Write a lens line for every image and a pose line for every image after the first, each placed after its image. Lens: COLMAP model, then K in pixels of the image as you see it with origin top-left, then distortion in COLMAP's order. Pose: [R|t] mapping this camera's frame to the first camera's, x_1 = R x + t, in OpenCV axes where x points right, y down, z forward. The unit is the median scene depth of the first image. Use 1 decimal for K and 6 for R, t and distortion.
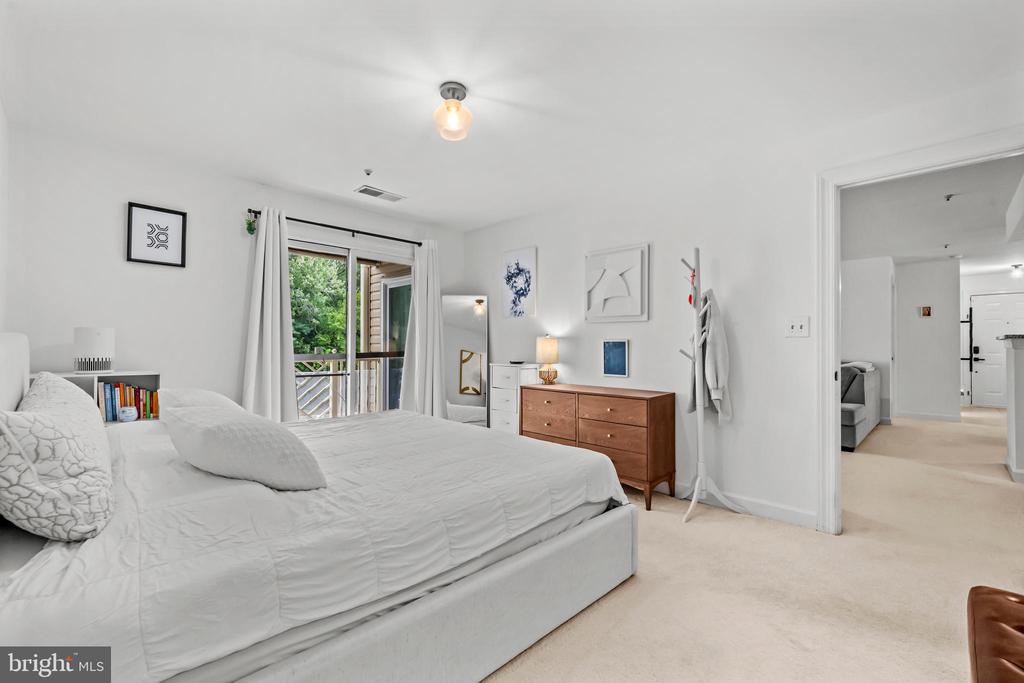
lens RADIAL K [[436.5, 0, 510.4], [0, 436.5, 342.9], [0, 0, 1]] dist [0.000479, 0.000198]
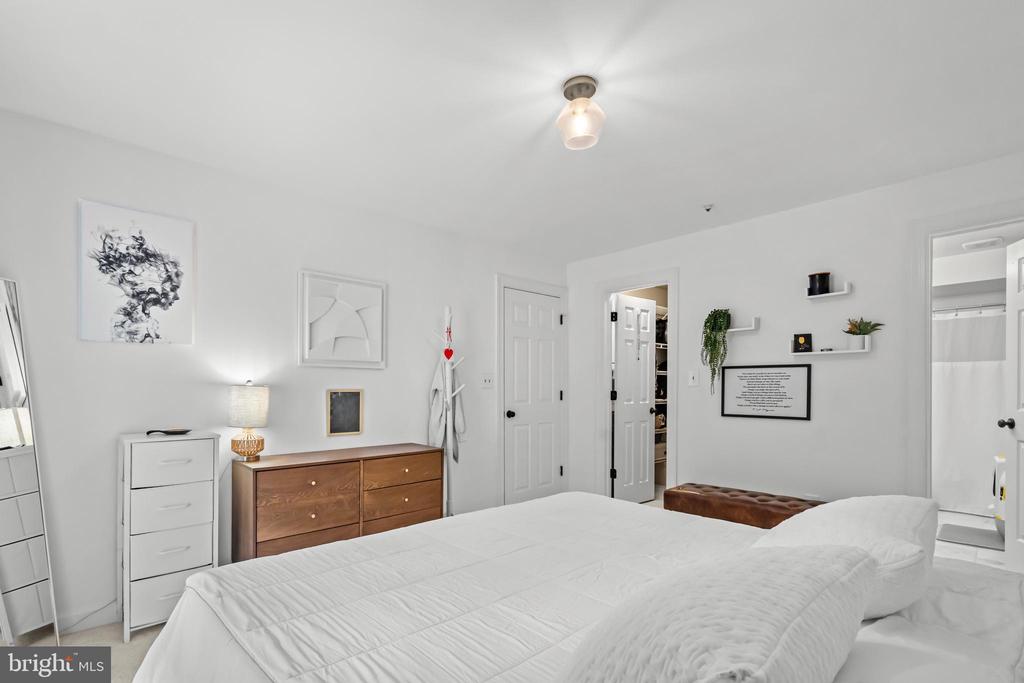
lens RADIAL K [[468.2, 0, 510.2], [0, 468.2, 393.7], [0, 0, 1]] dist [0.002068, -0.000170]
pose [[0.043380, -0.010120, 0.999007, -0.613443], [0.000960, 0.999949, 0.010088, -0.008407], [-0.999058, 0.000521, 0.043388, 0.660085]]
